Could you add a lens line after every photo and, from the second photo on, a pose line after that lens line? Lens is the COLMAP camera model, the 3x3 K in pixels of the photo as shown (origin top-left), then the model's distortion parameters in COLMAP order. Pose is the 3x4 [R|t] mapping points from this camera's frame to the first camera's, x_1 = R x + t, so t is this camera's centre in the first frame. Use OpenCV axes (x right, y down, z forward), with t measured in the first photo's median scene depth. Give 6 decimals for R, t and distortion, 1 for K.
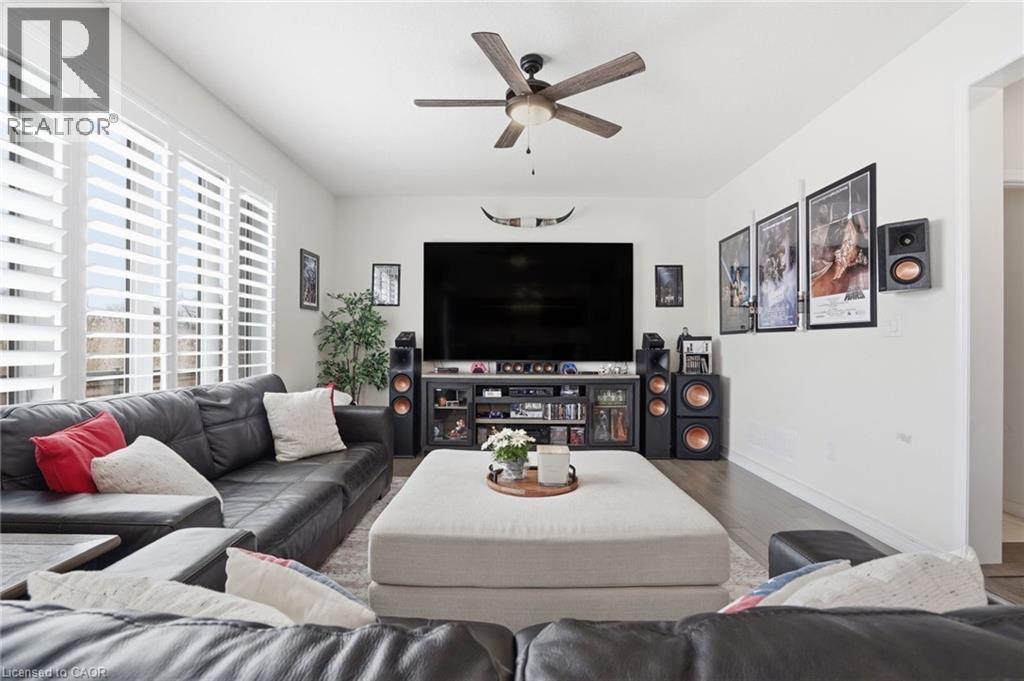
lens RADIAL K [[480.7, 0, 514.2], [0, 480.7, 338.7], [0, 0, 1]] dist [-0.029716, 0.009882]
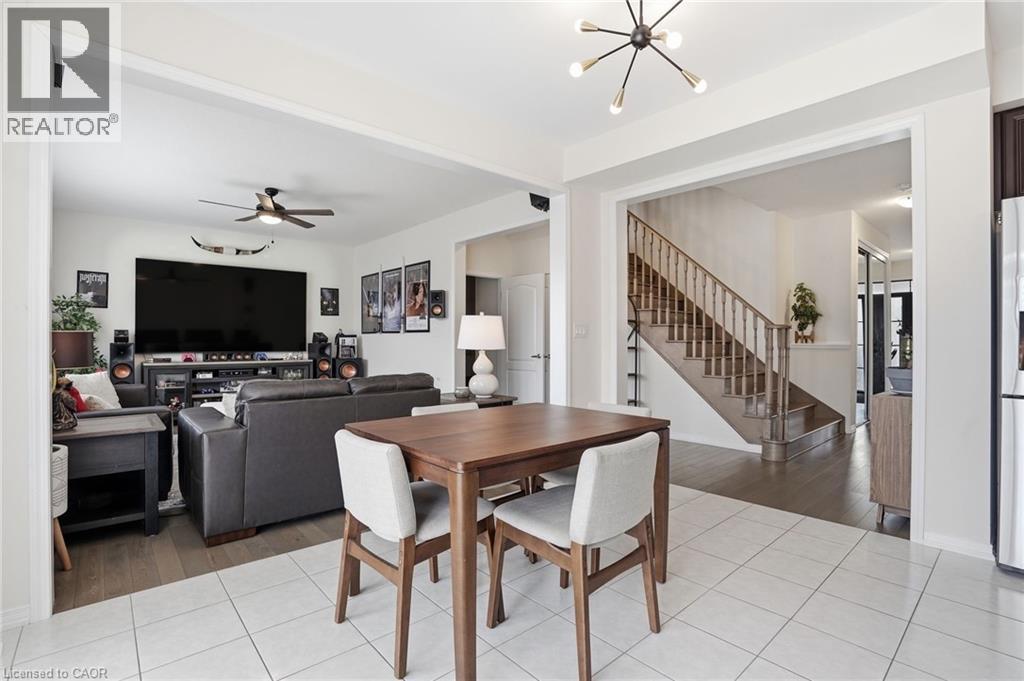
lens RADIAL K [[480.7, 0, 501.9], [0, 480.7, 337.3], [0, 0, 1]] dist [-0.029716, 0.009882]
pose [[0.762307, 0.001691, 0.647213, -0.280442], [-0.008140, 0.999943, 0.006975, -0.012493], [-0.647164, -0.010585, 0.762277, -0.594374]]
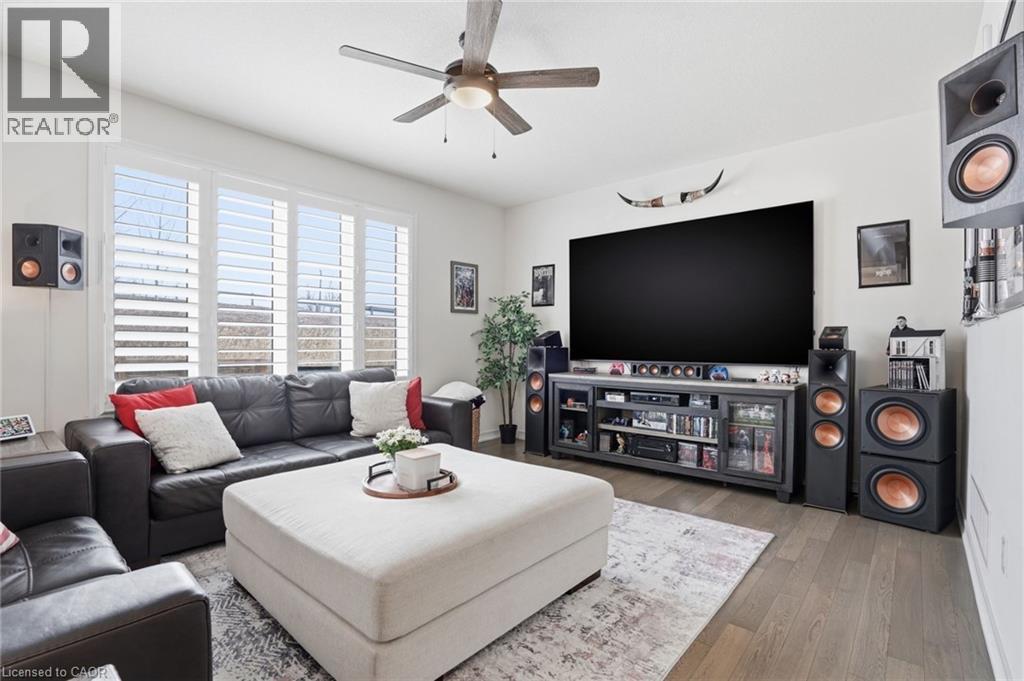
lens RADIAL K [[480.7, 0, 521.4], [0, 480.7, 342.6], [0, 0, 1]] dist [-0.029716, 0.009882]
pose [[0.767251, -0.002291, -0.641343, 0.399293], [0.007310, 0.999960, 0.005173, 0.004422], [0.641306, -0.008658, 0.767237, 0.194259]]
